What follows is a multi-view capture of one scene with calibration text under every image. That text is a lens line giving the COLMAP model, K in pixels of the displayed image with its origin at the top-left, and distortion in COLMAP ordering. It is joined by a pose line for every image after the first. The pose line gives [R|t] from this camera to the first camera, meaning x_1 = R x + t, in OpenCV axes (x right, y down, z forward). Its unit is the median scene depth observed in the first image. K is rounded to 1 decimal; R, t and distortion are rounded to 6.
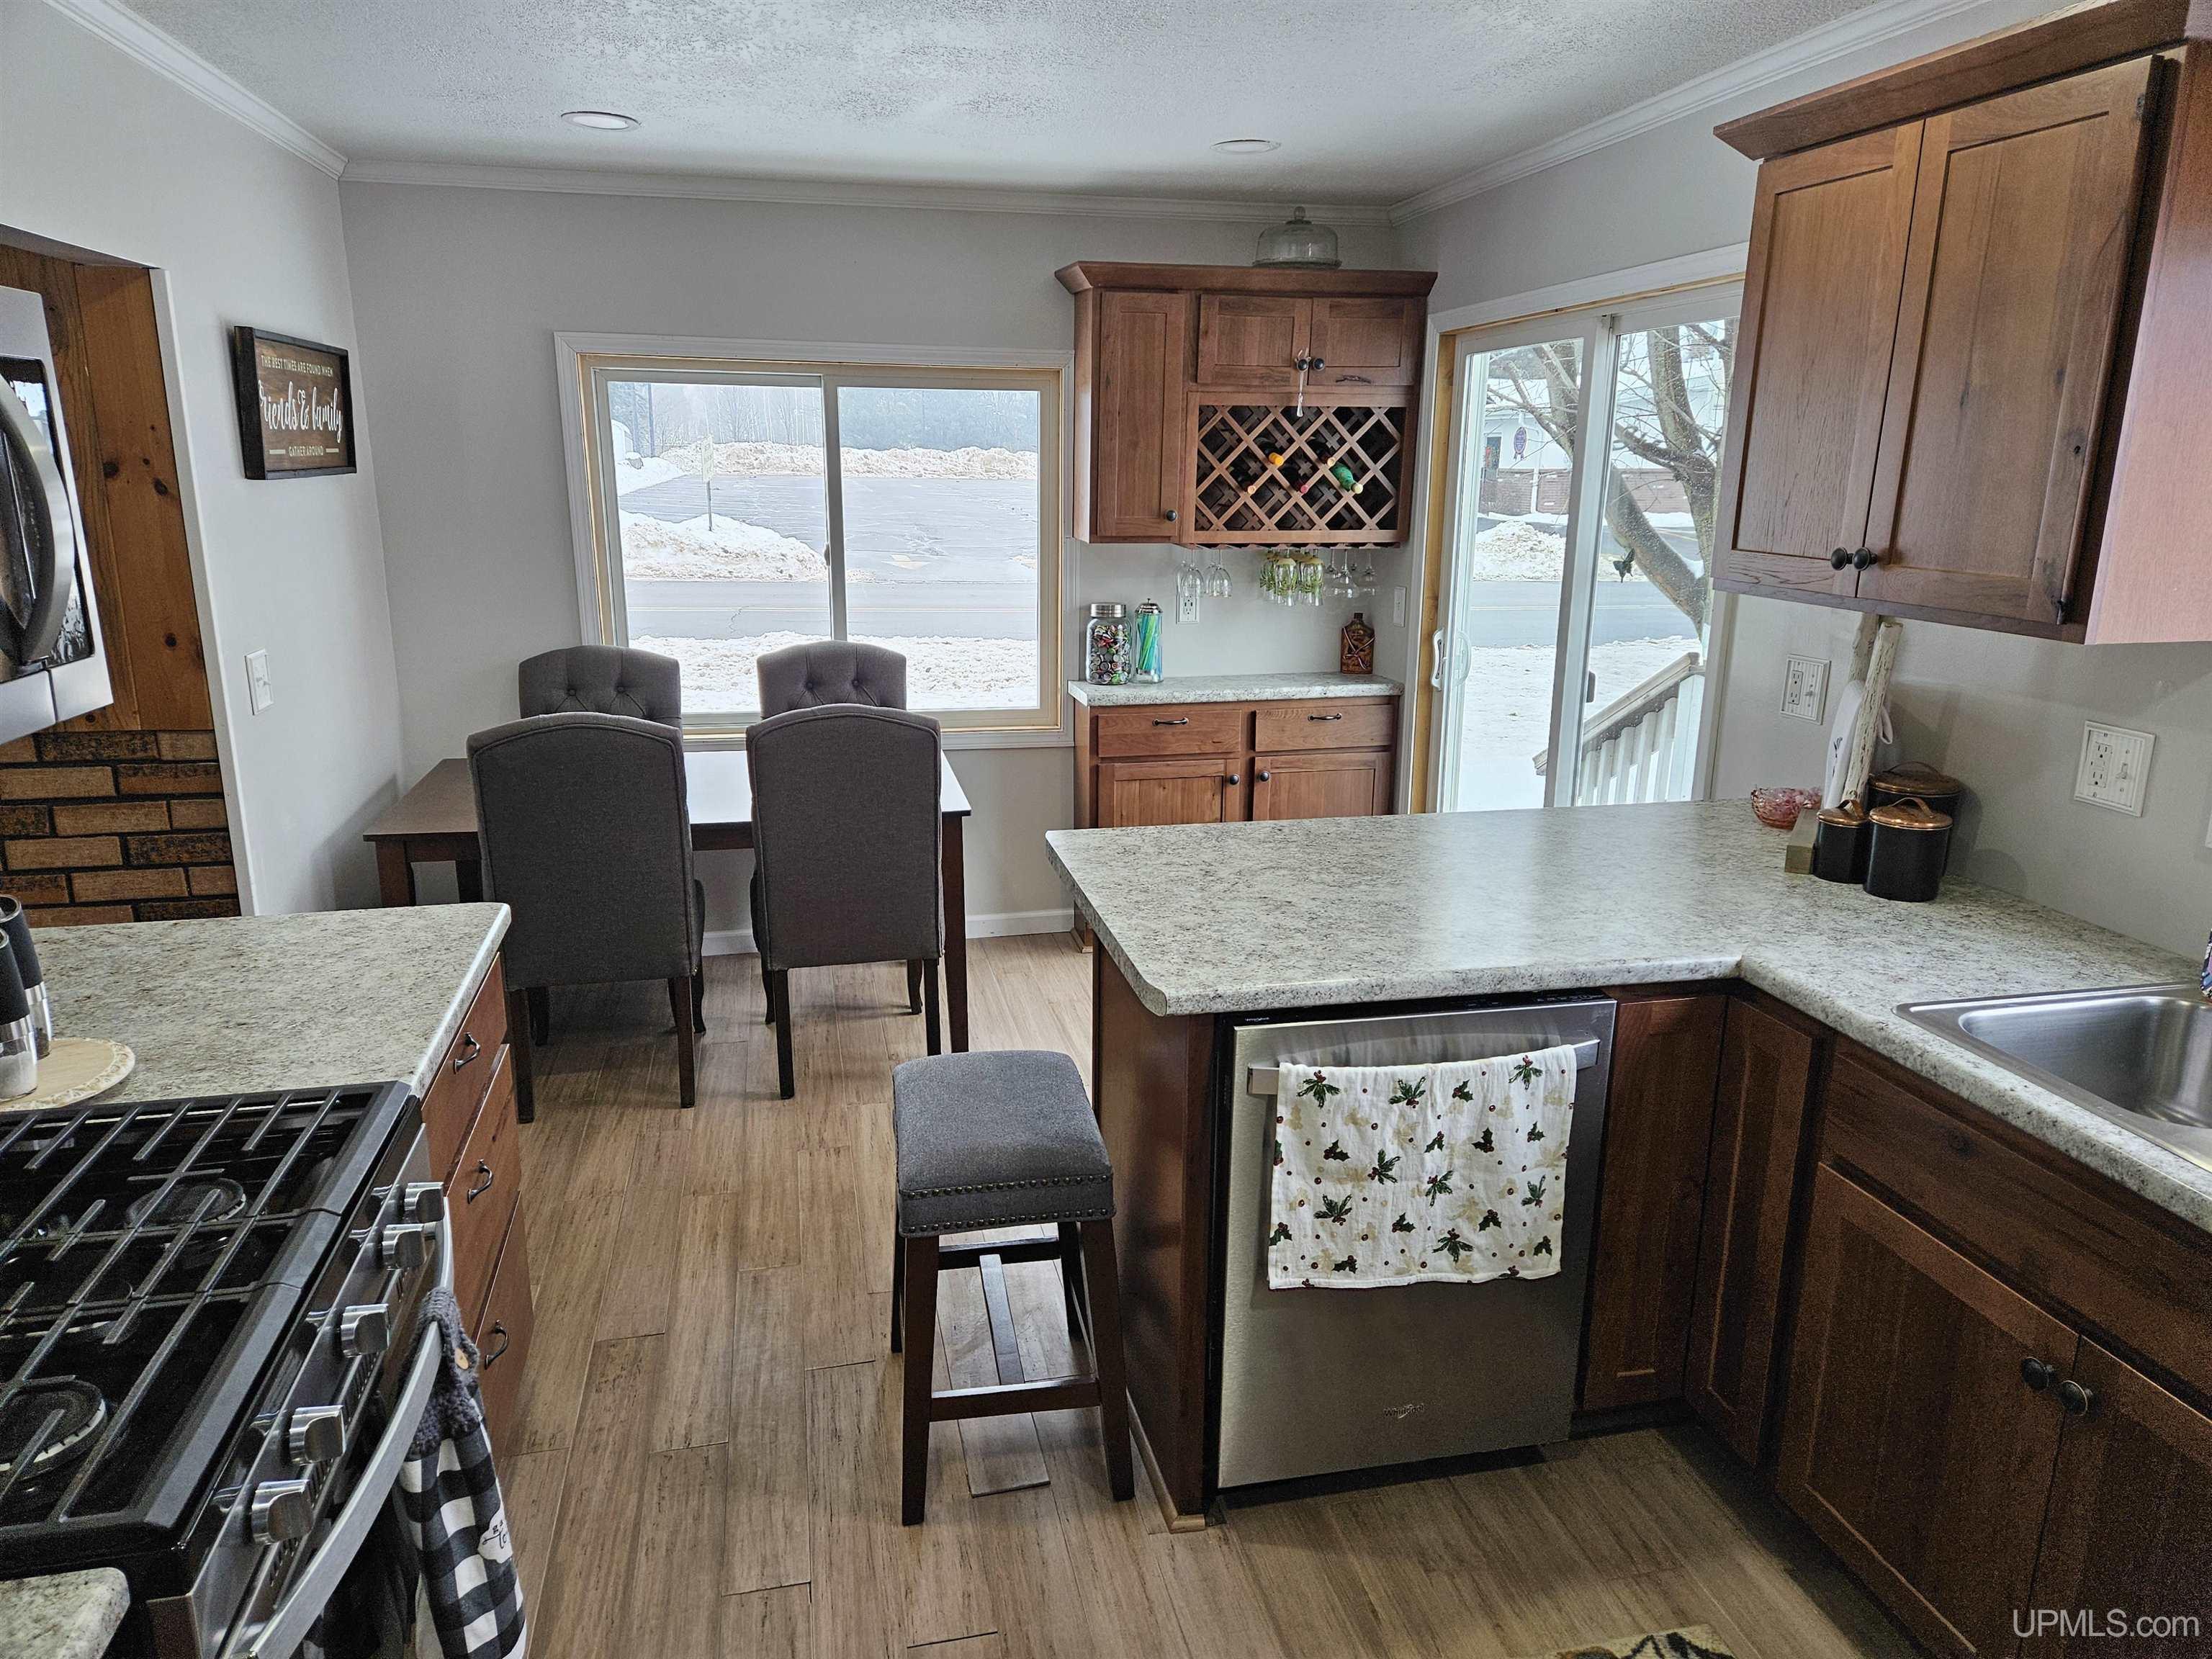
lens RADIAL K [[1464.2, 0, 1097.4], [0, 1464.2, 828.0], [0, 0, 1]] dist [0.083276, -0.071314]
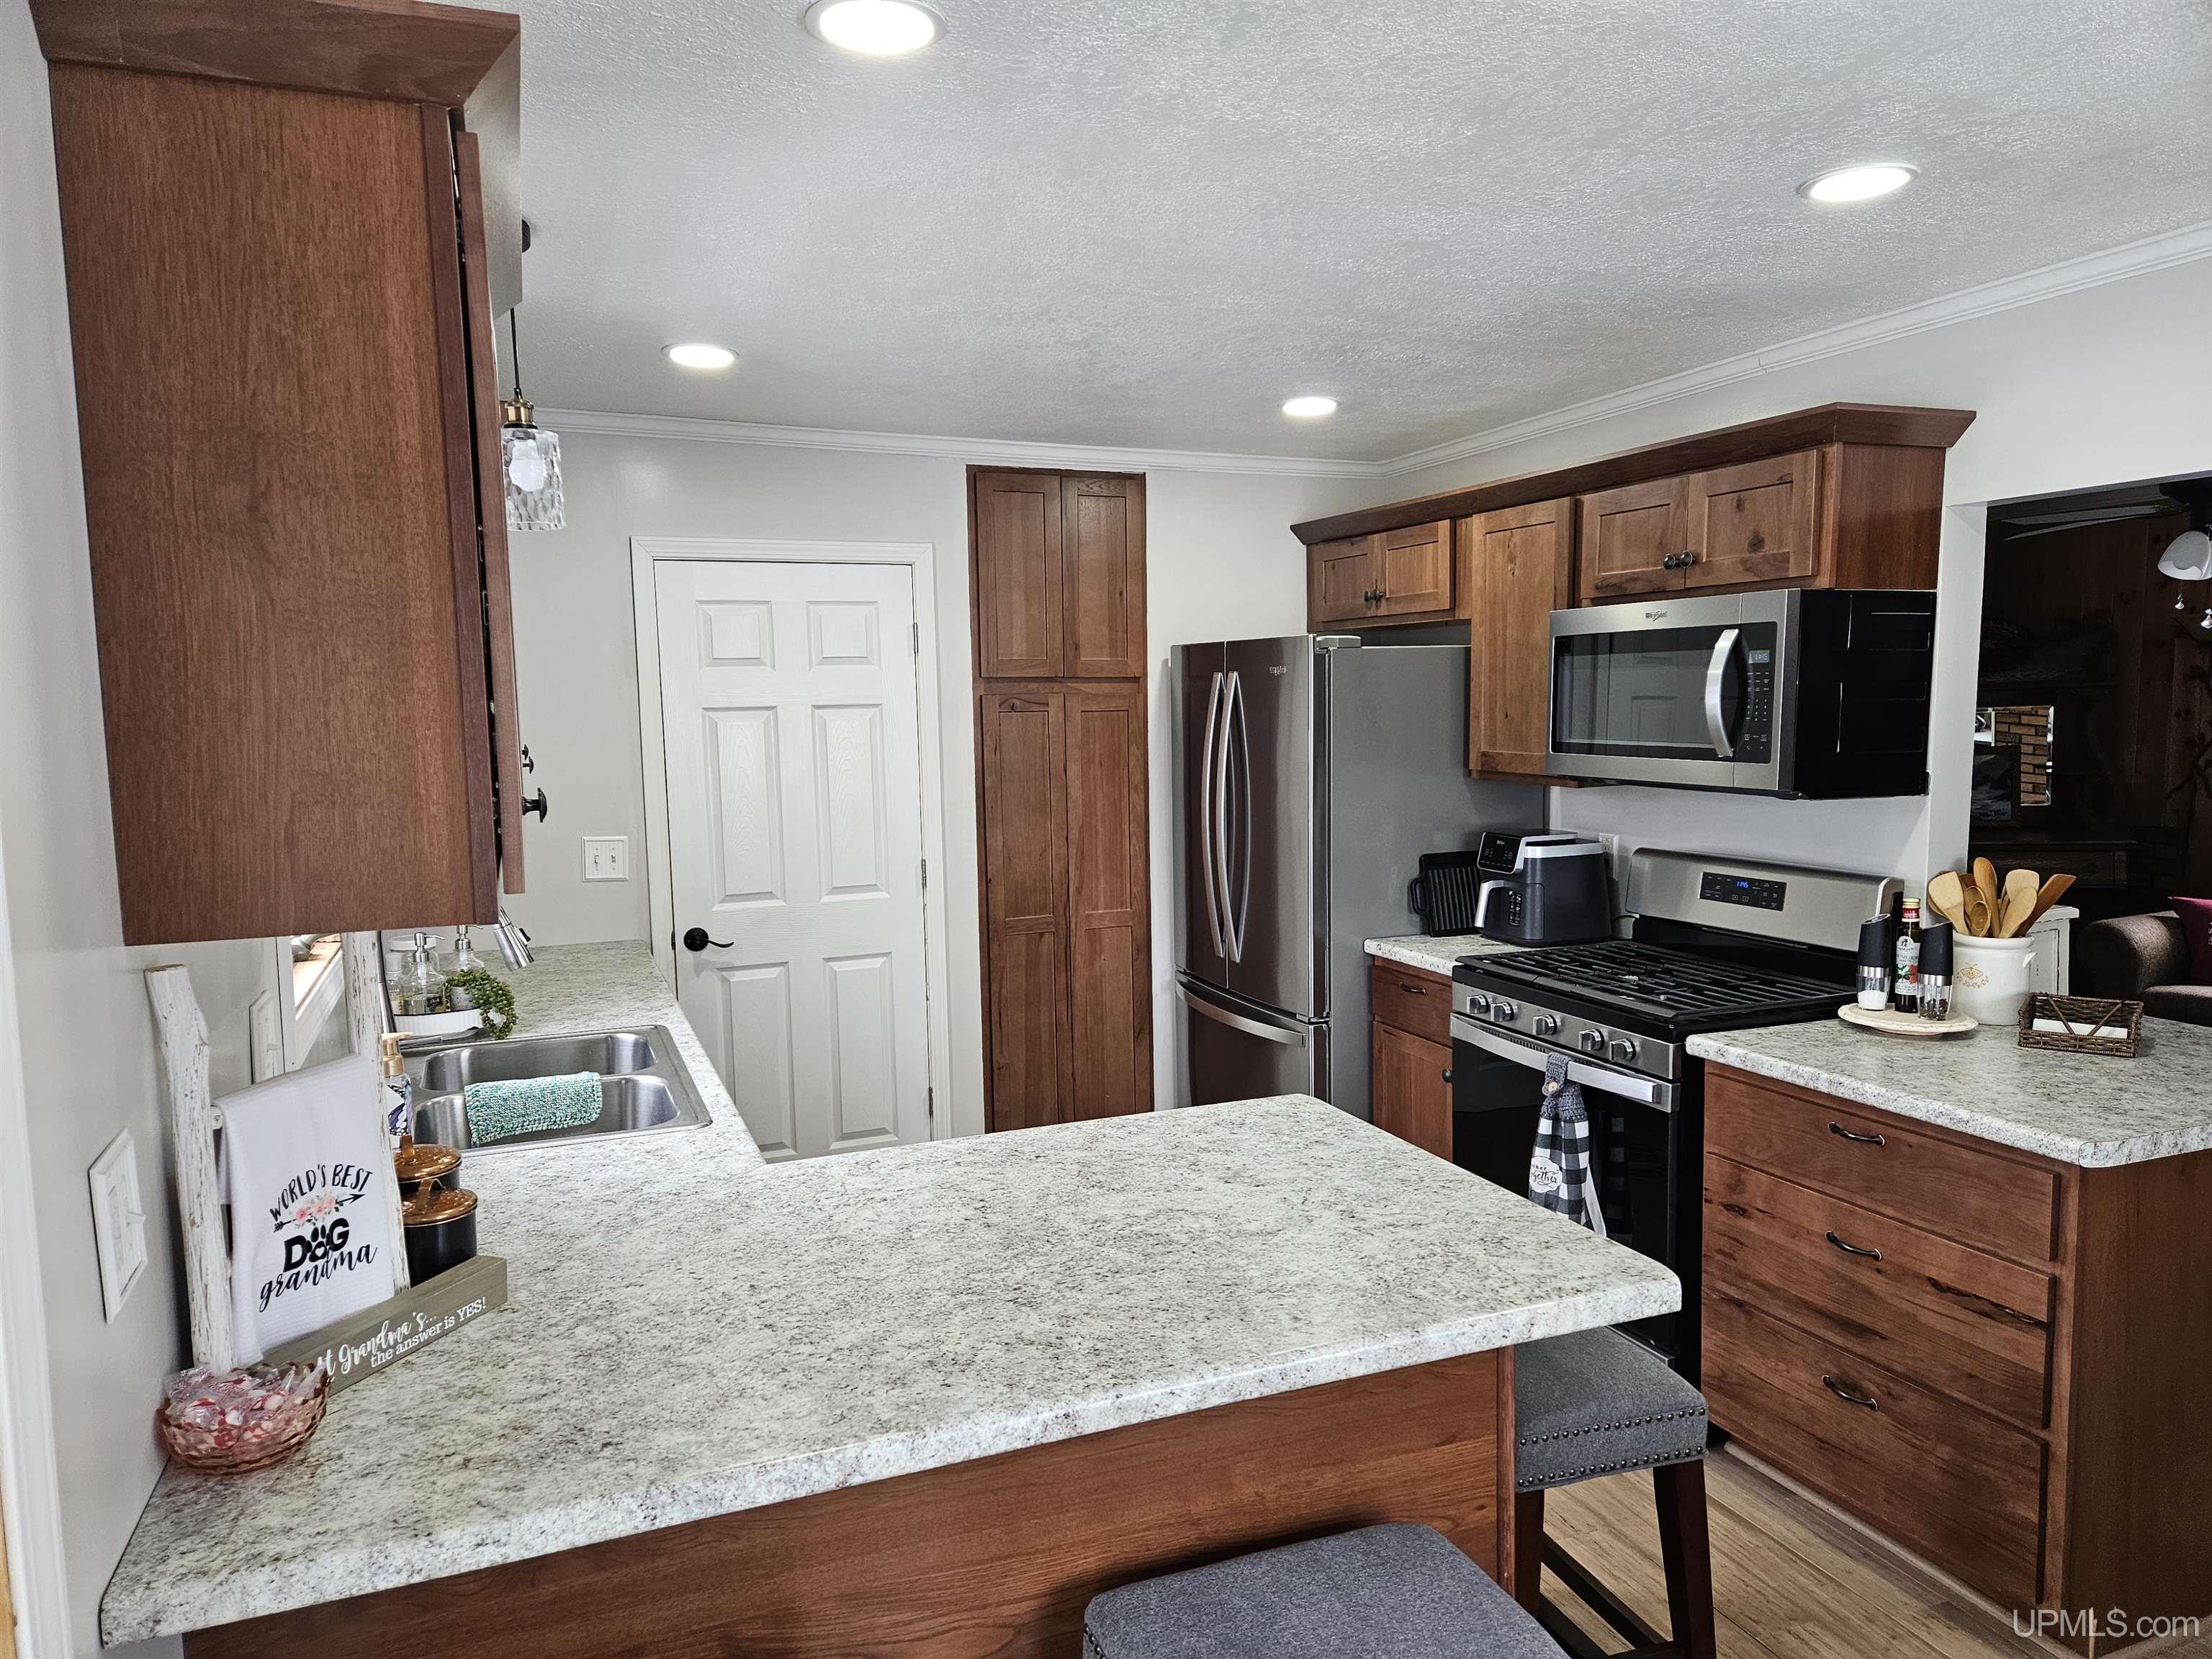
lens RADIAL K [[1464.2, 0, 1097.4], [0, 1464.2, 828.0], [0, 0, 1]] dist [0.083276, -0.071314]
pose [[-0.986976, 0.027125, -0.158566, 0.333583], [-0.028015, 0.941638, 0.335460, -0.422754], [0.158411, 0.335534, -0.928614, 1.711140]]
